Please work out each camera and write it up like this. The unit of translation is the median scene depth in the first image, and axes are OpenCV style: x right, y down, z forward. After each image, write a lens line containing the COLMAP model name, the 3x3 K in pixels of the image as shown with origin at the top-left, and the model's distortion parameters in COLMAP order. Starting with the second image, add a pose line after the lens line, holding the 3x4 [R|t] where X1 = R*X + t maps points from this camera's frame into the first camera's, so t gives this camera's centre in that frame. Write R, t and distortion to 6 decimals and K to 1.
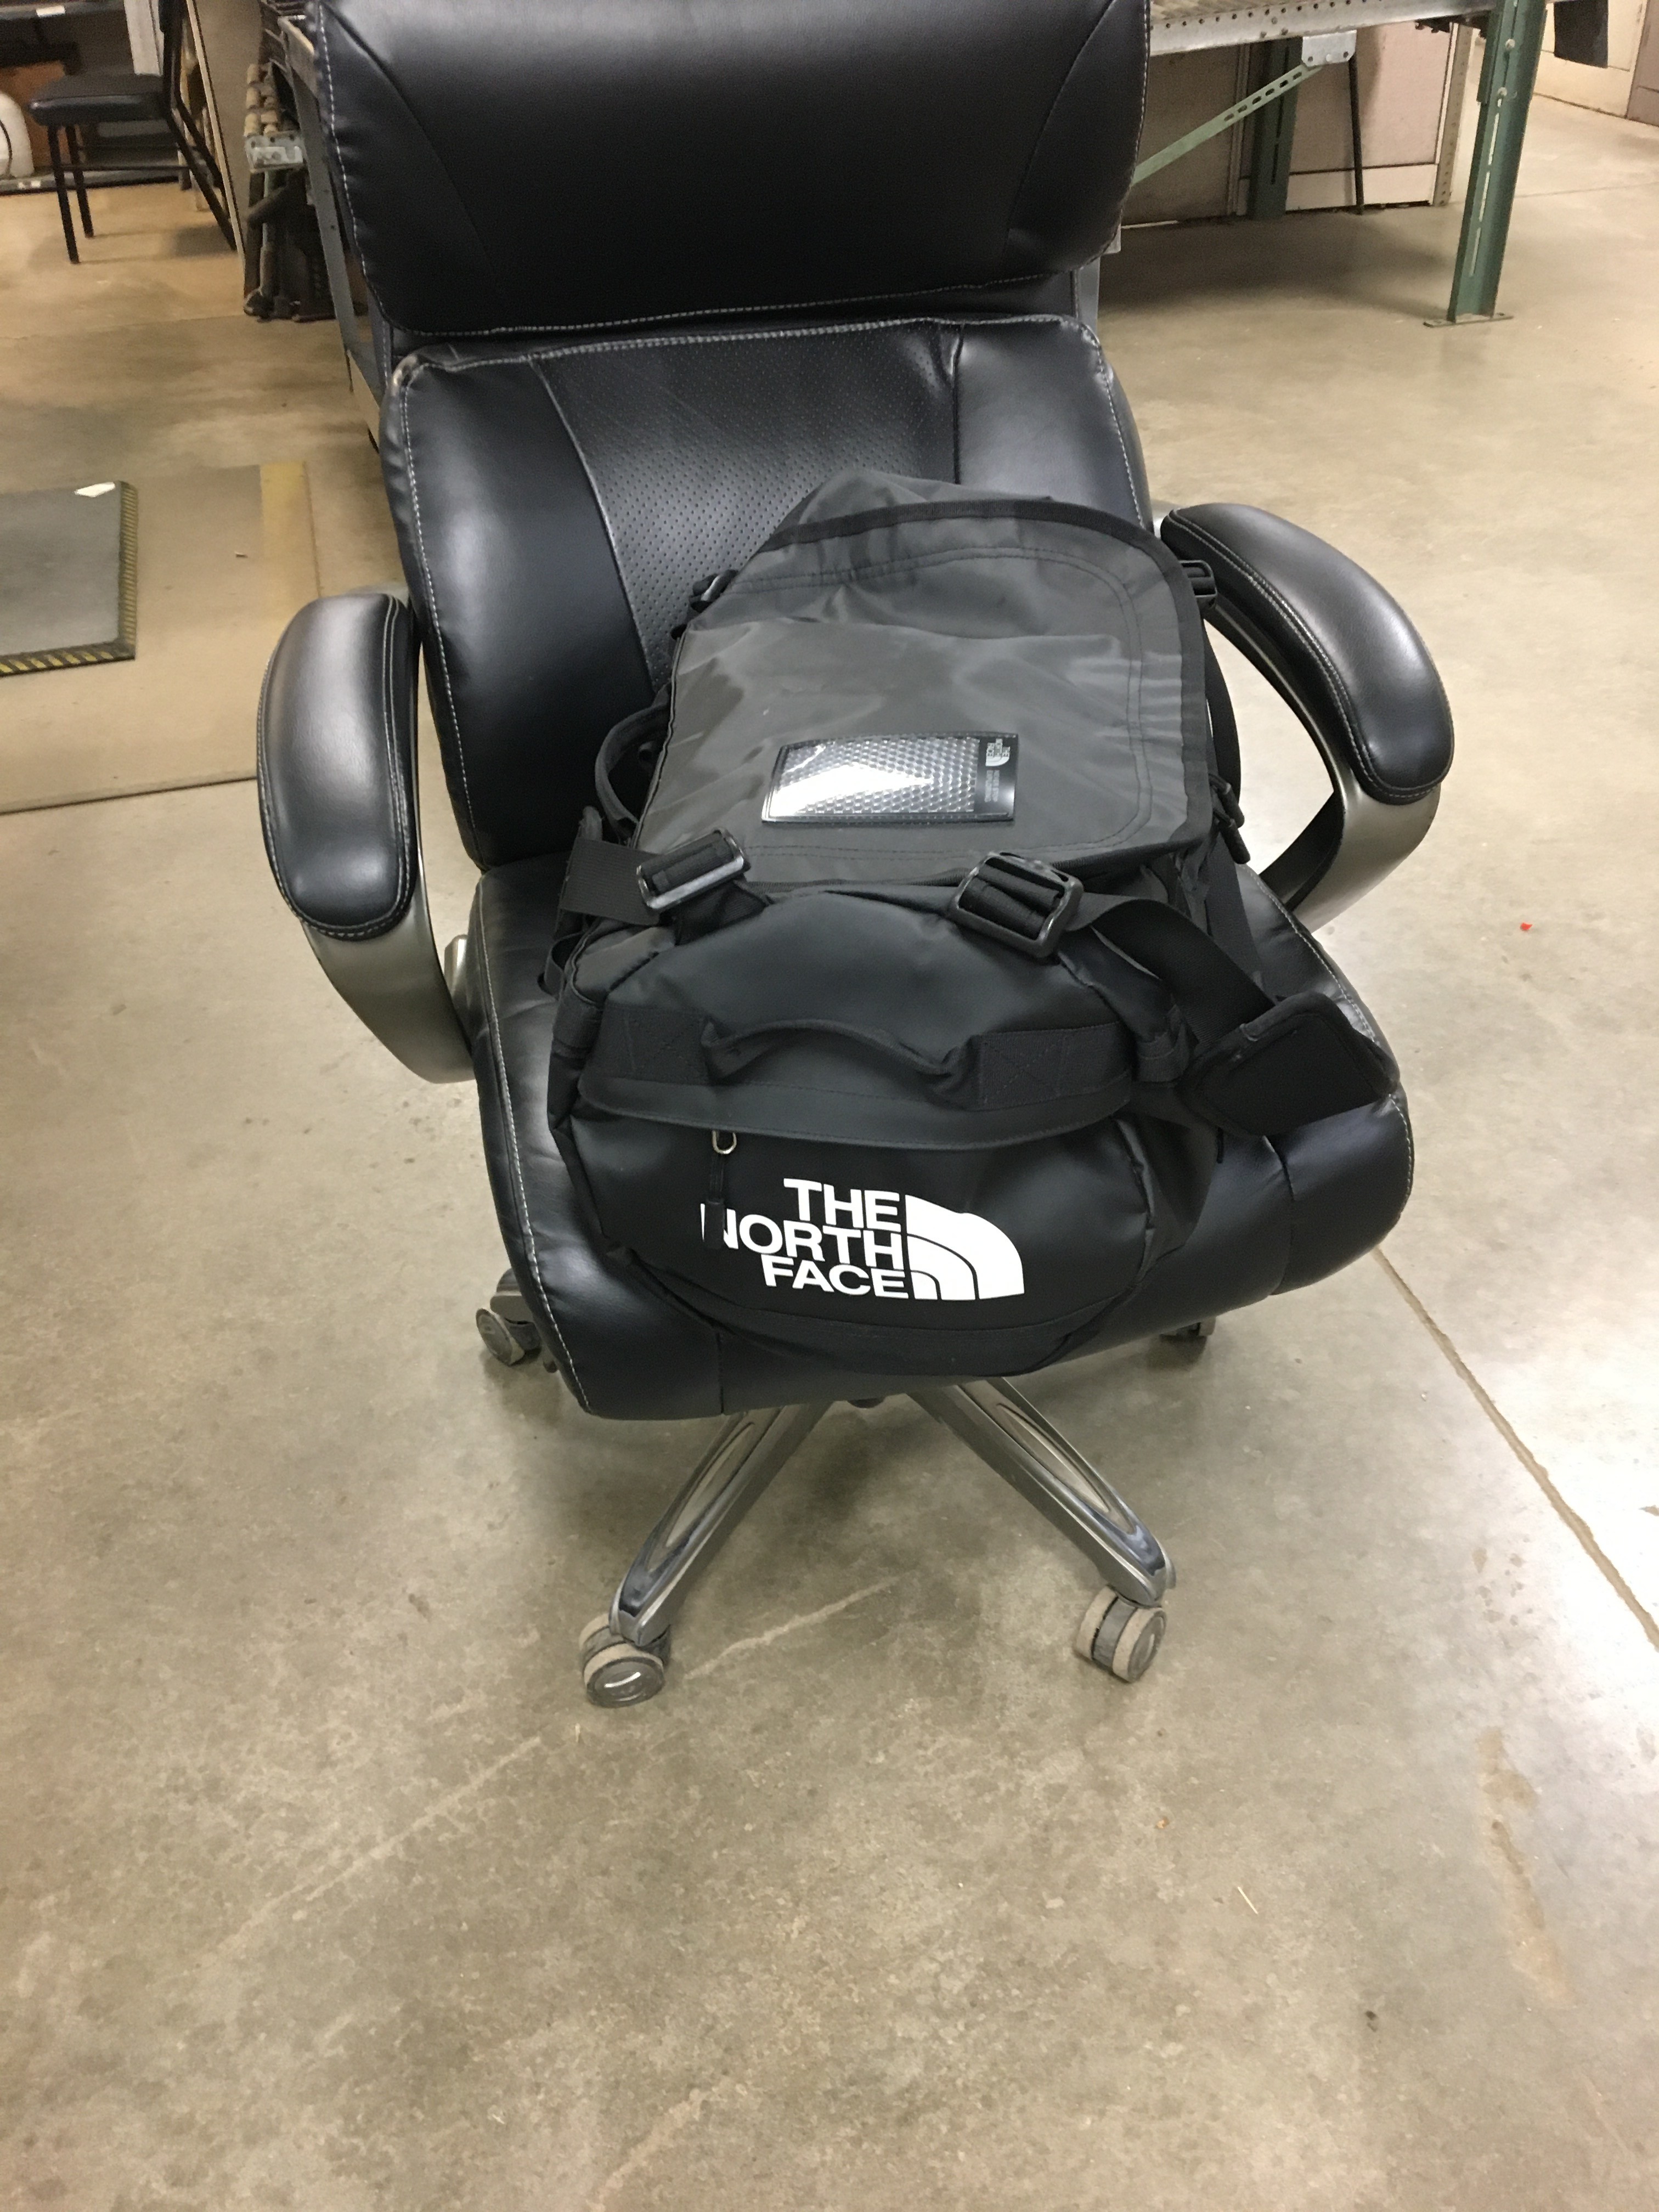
lens RADIAL K [[1848.9, 0, 832.2], [0, 1848.9, 1102.8], [0, 0, 1]] dist [0.056531, -0.074510]
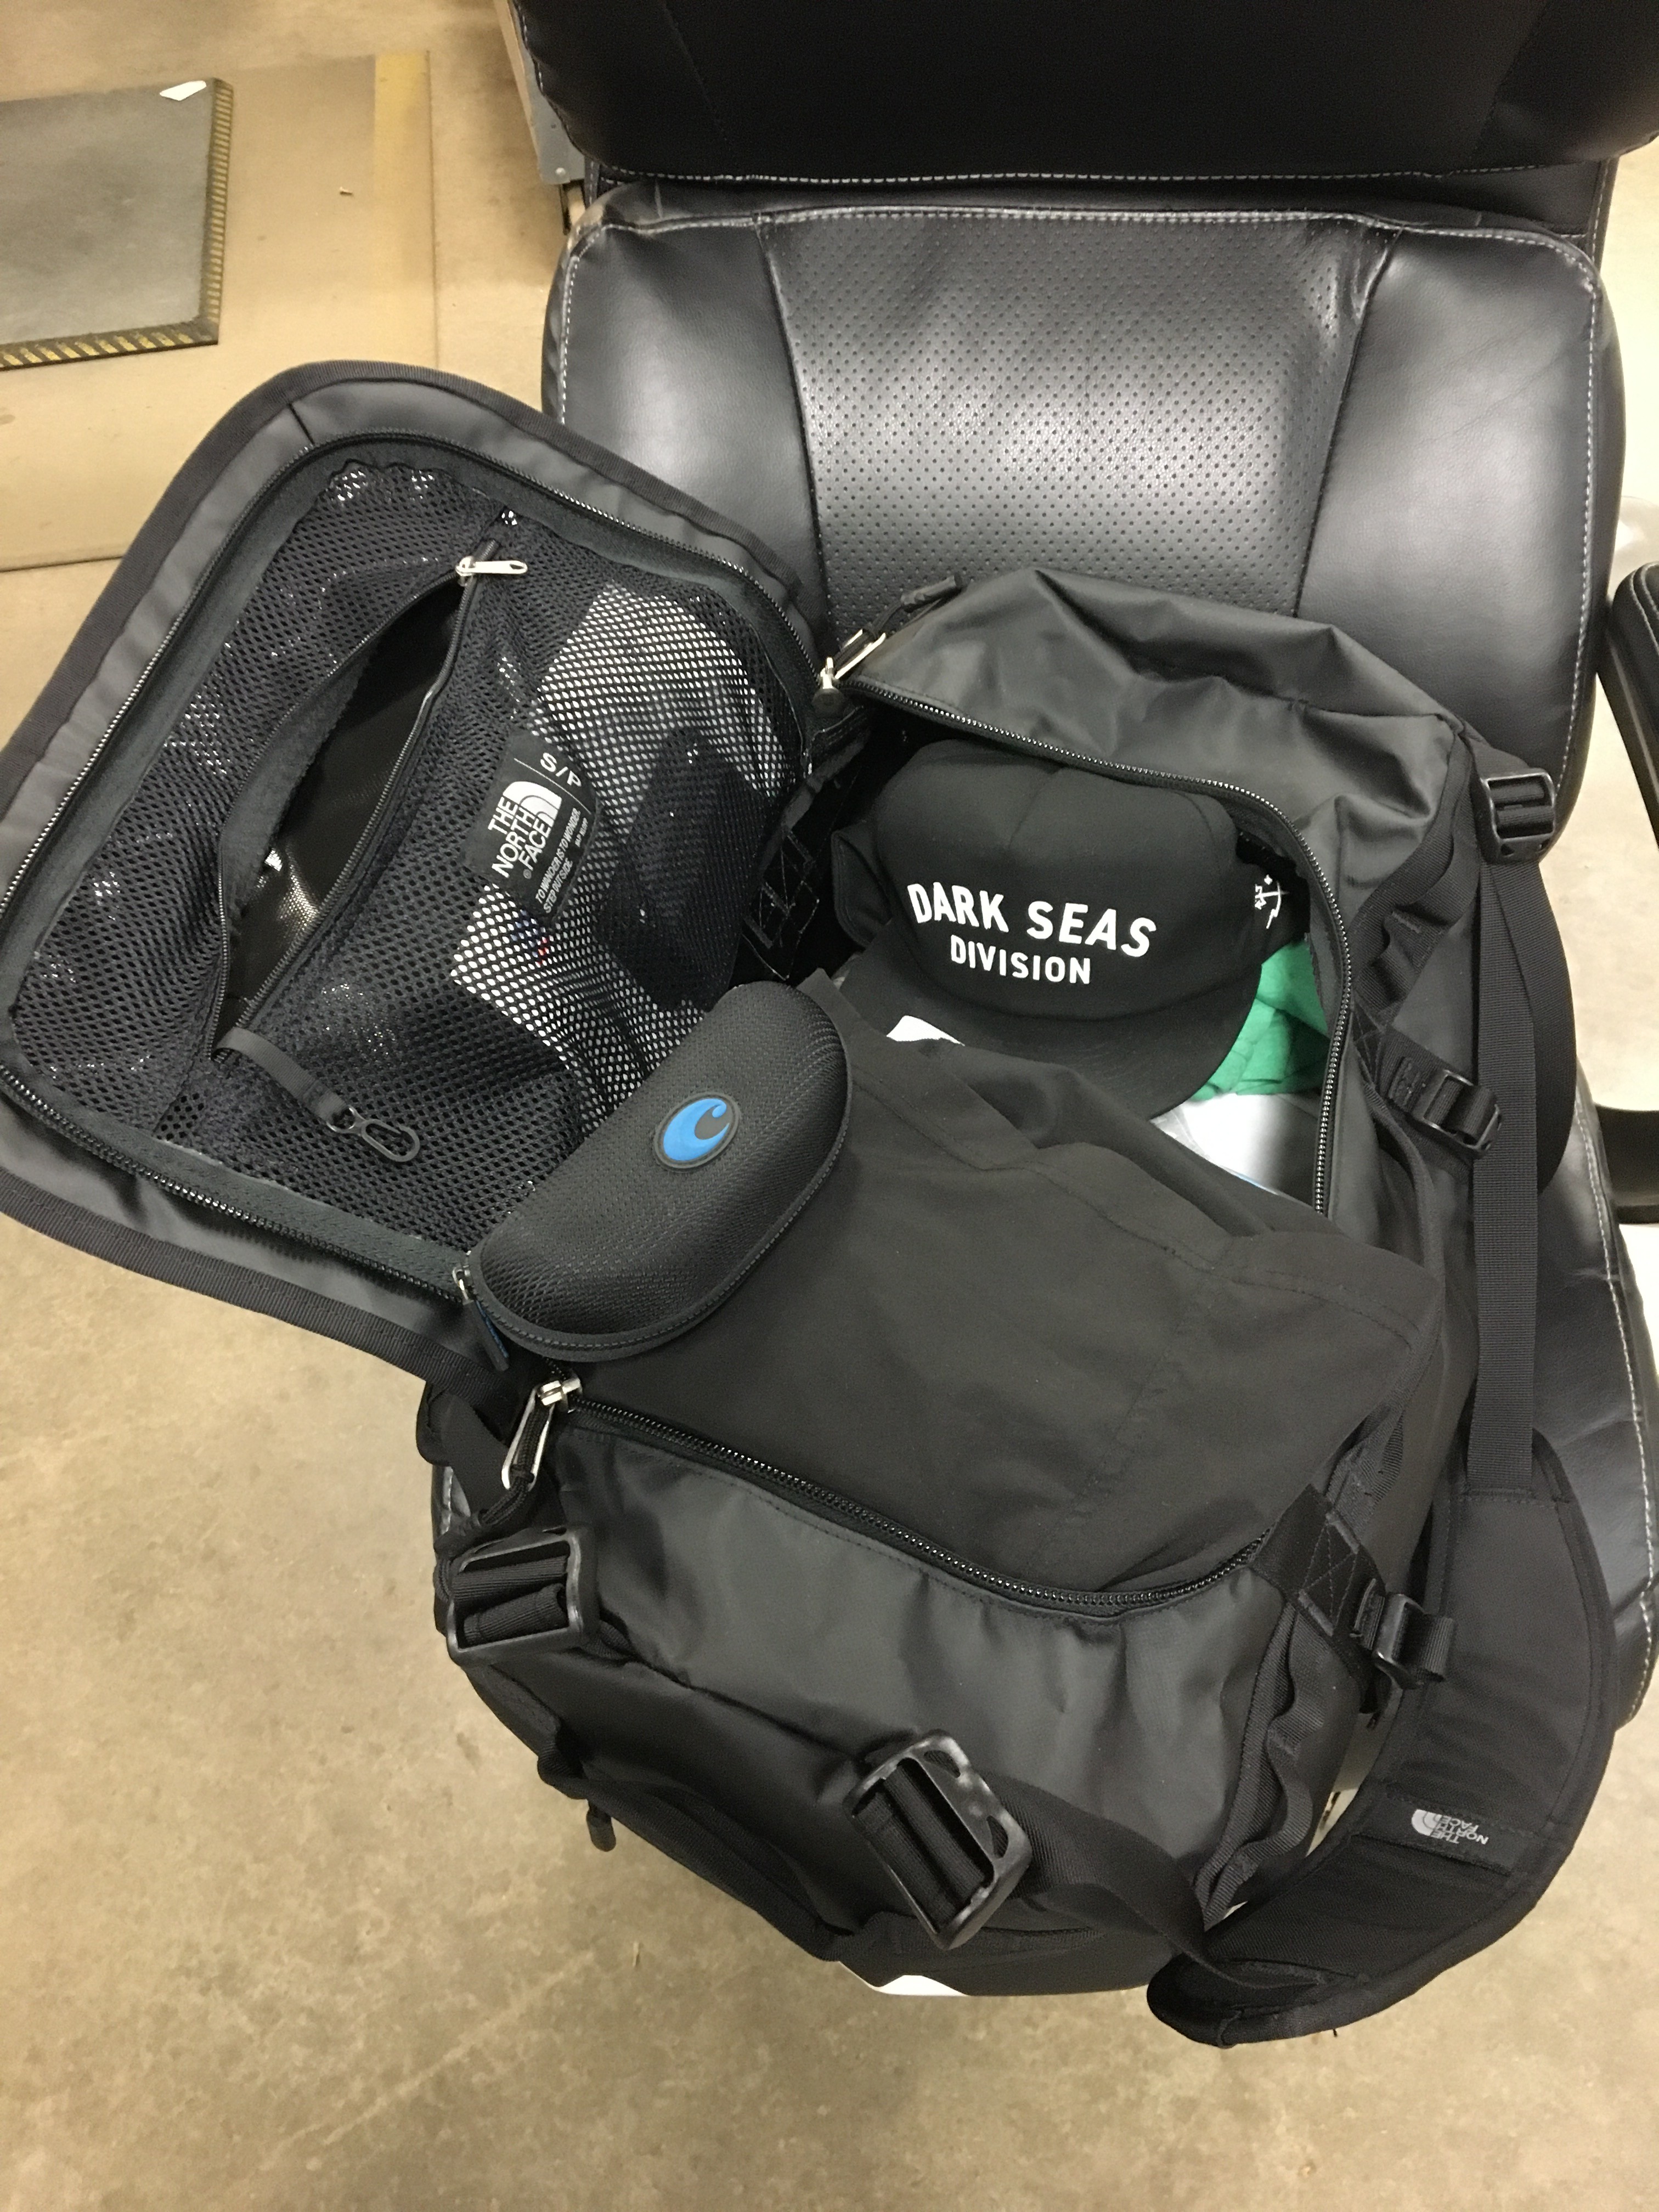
lens RADIAL K [[1848.9, 0, 832.2], [0, 1848.9, 1102.8], [0, 0, 1]] dist [0.056531, -0.074510]
pose [[0.994438, 0.073666, -0.075272, -0.009229], [-0.054028, 0.970293, 0.235822, -0.262797], [0.090408, -0.230444, 0.968877, 0.260053]]
